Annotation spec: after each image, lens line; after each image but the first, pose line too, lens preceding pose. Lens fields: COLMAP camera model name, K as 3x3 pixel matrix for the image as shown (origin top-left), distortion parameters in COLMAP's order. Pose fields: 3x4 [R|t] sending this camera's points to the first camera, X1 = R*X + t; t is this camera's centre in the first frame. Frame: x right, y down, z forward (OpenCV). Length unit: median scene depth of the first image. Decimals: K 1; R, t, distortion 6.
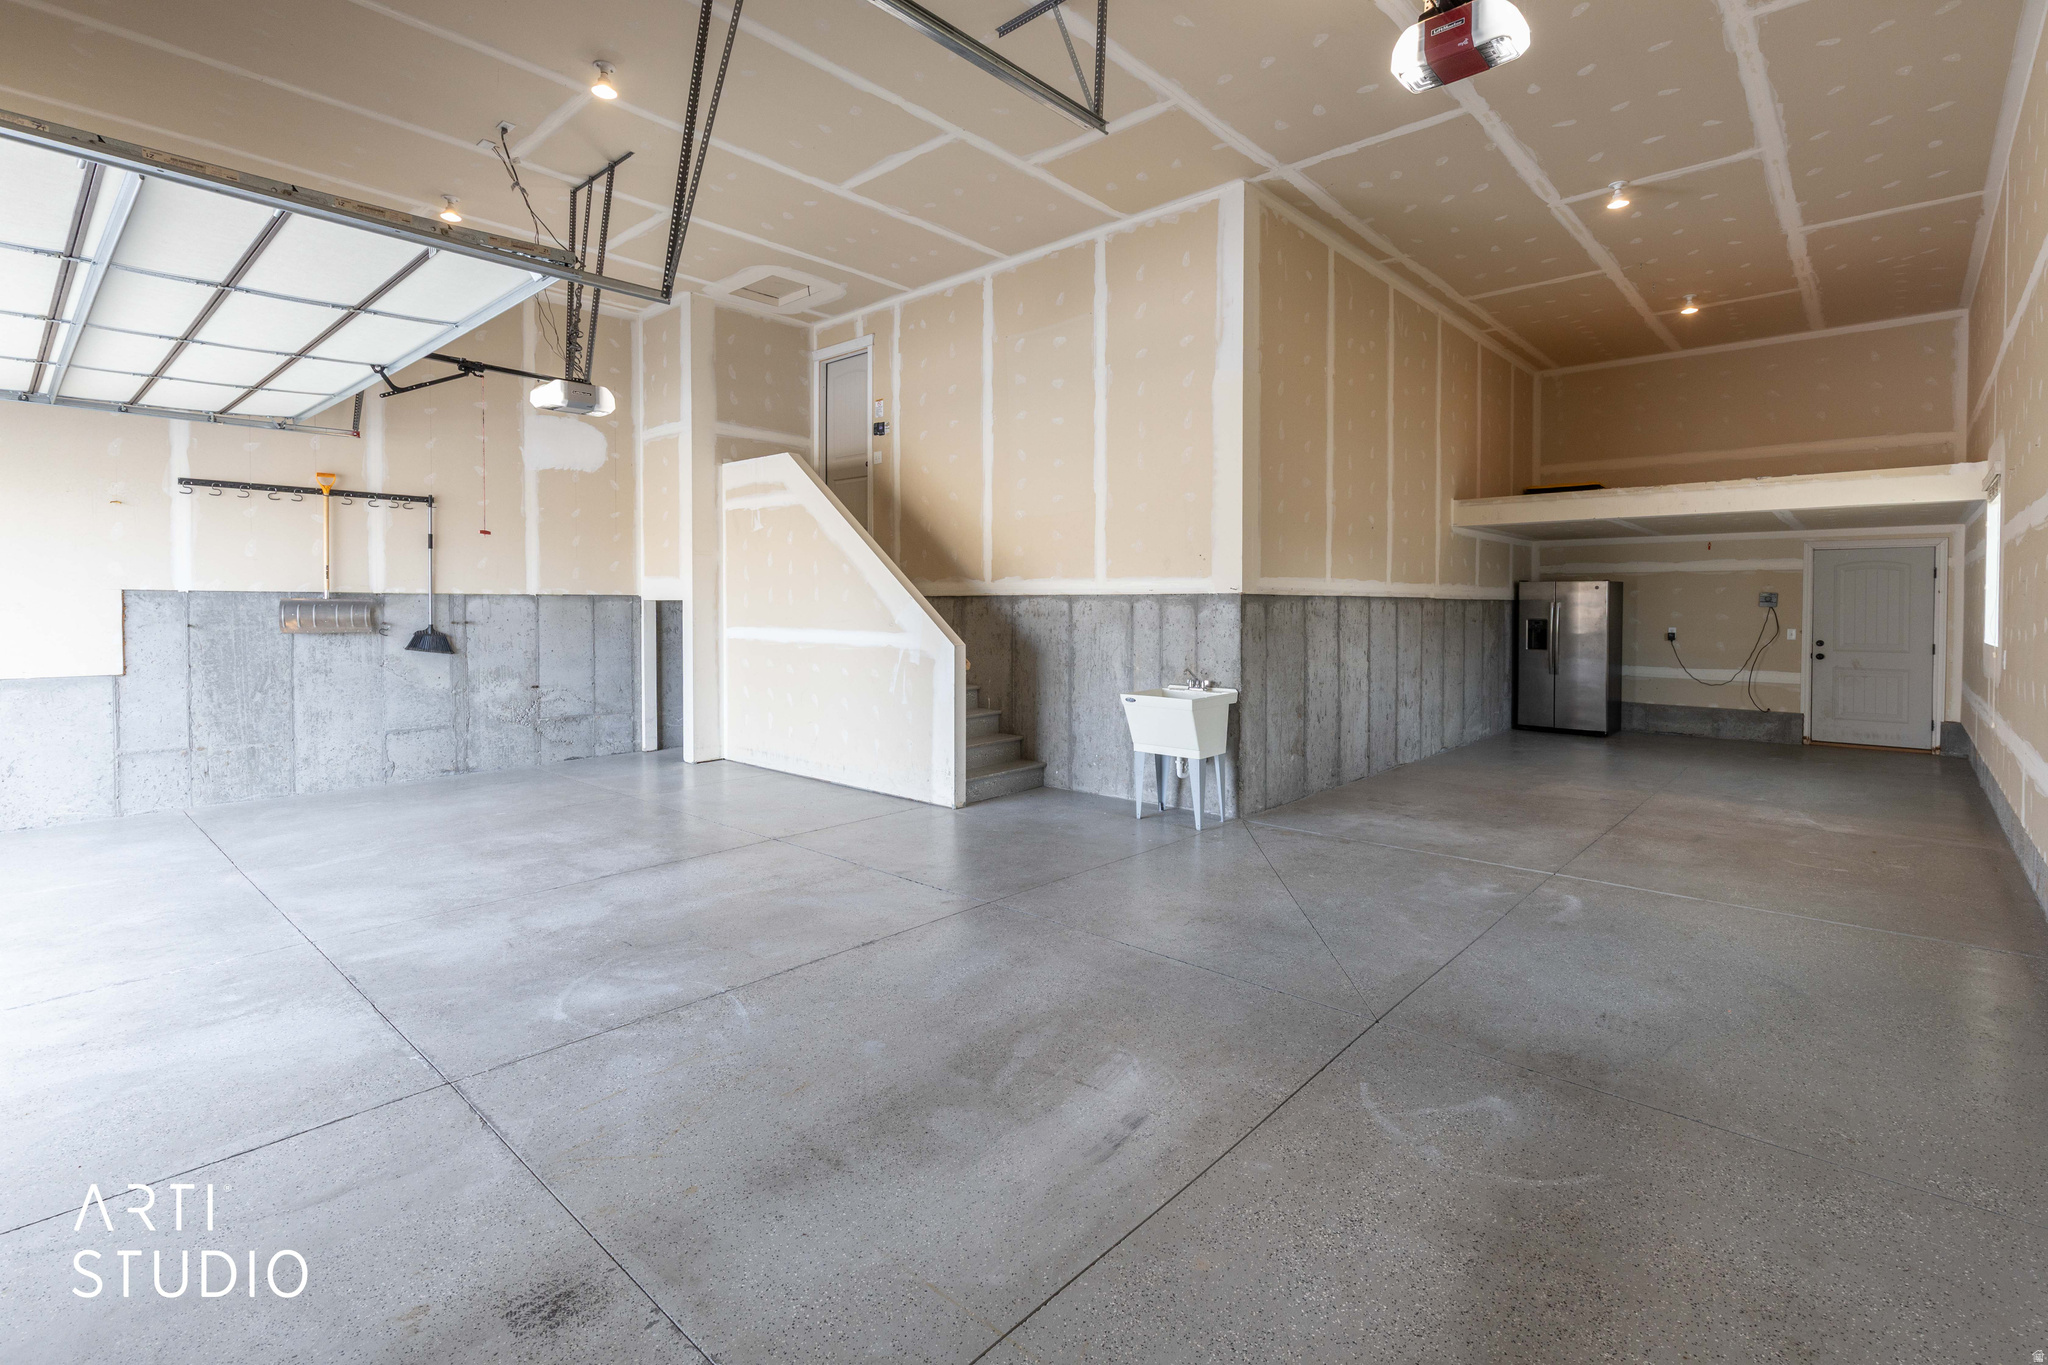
lens RADIAL K [[955.1, 0, 982.8], [0, 955.1, 621.8], [0, 0, 1]] dist [0.009428, -0.001913]
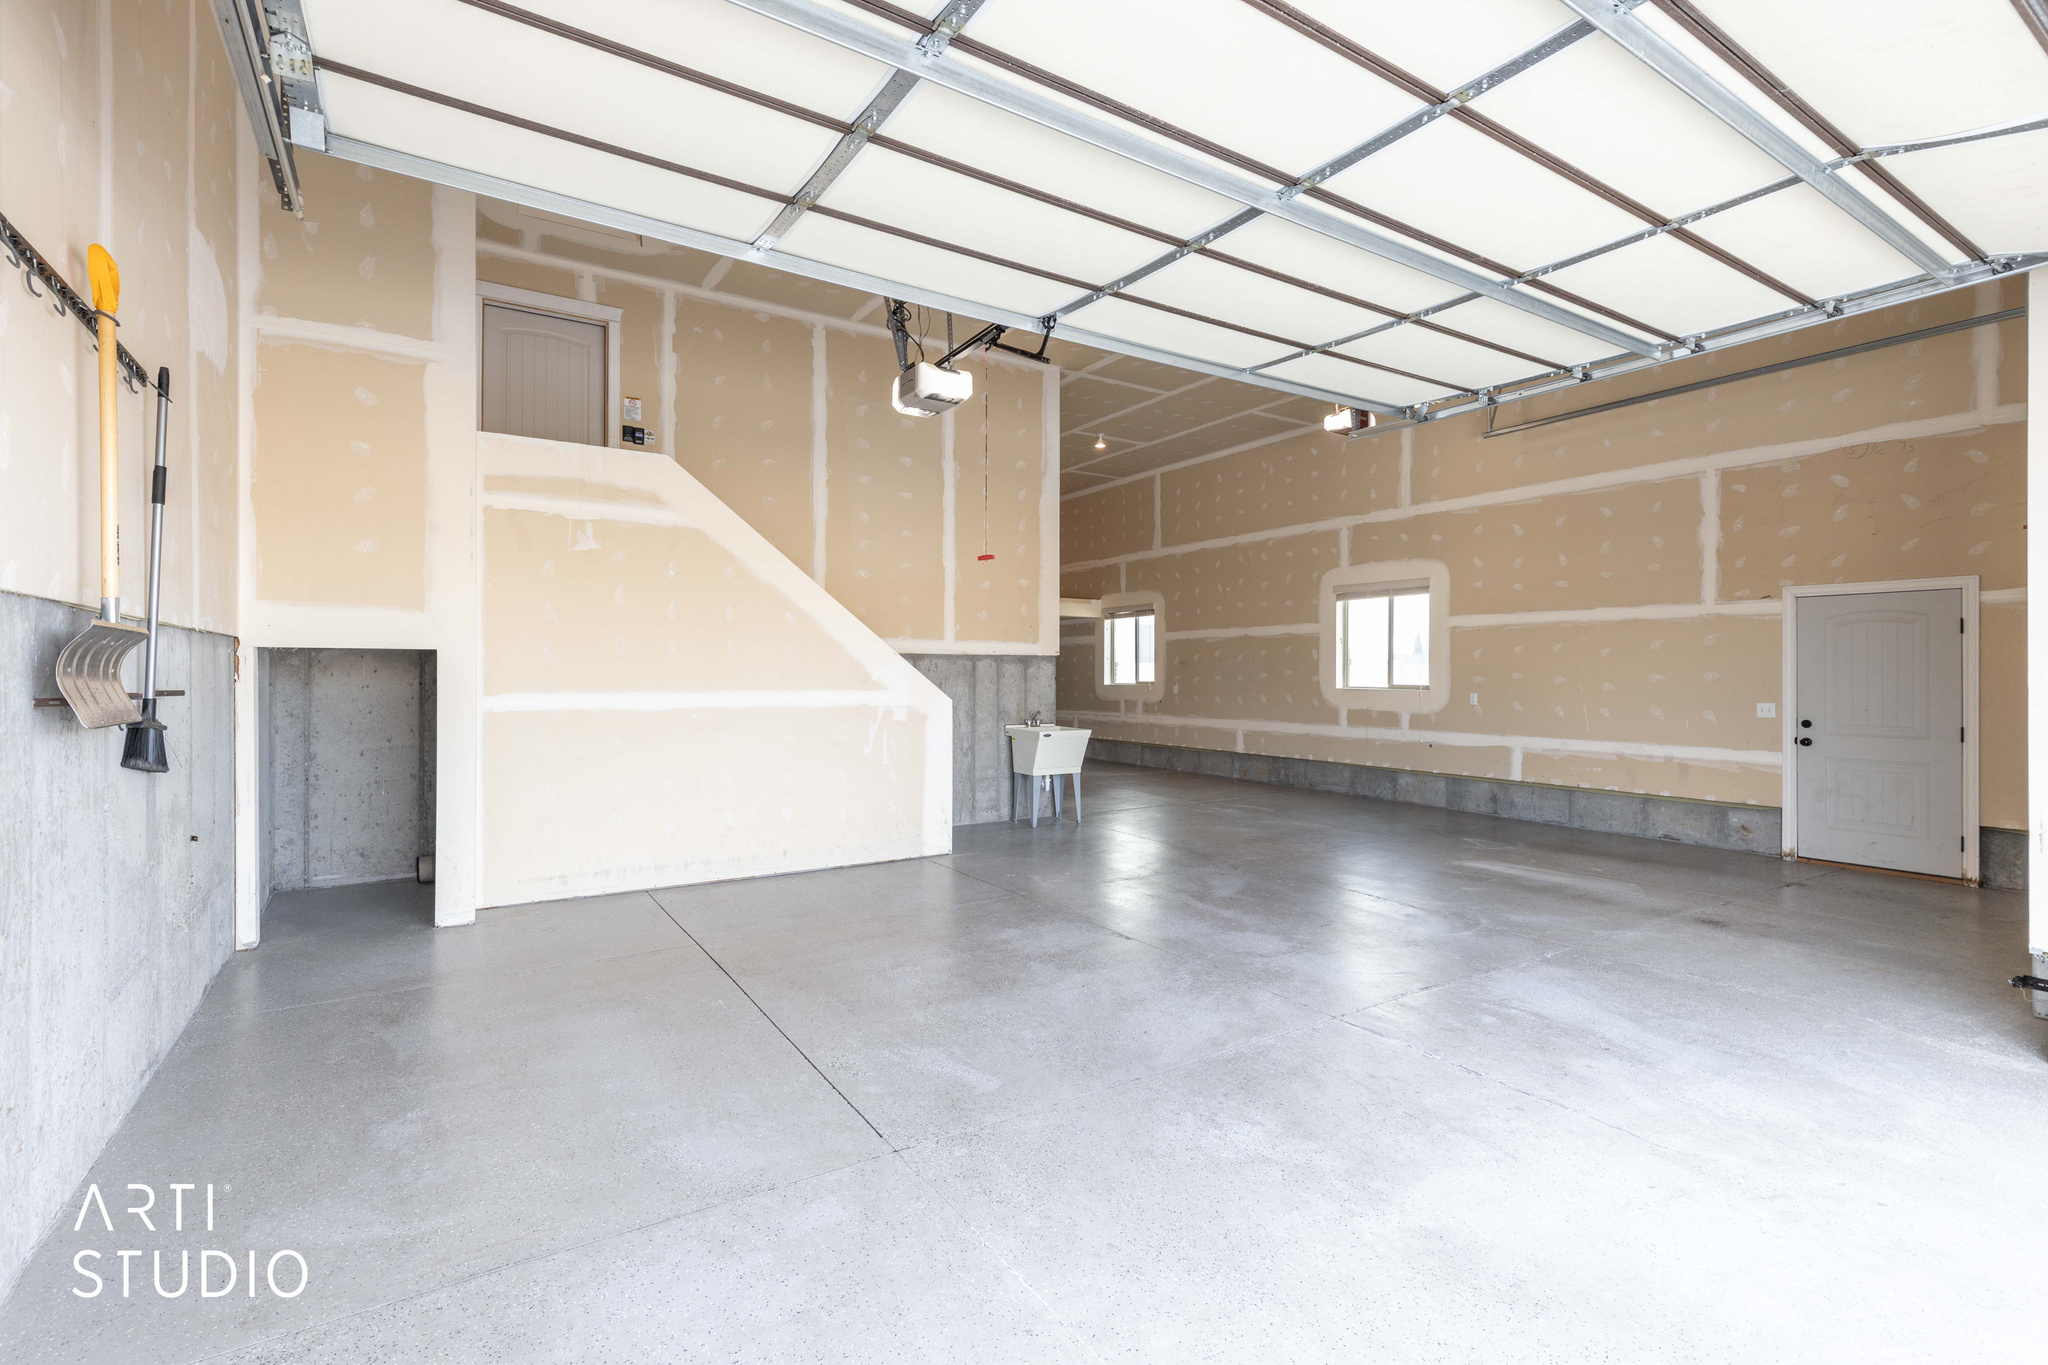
lens RADIAL K [[955.1, 0, 1026.3], [0, 955.1, 674.7], [0, 0, 1]] dist [0.009428, -0.001913]
pose [[0.226151, -0.002738, 0.974088, -1.018748], [0.016237, 0.999868, -0.000959, -0.000829], [-0.973957, 0.016033, 0.226166, 0.657737]]
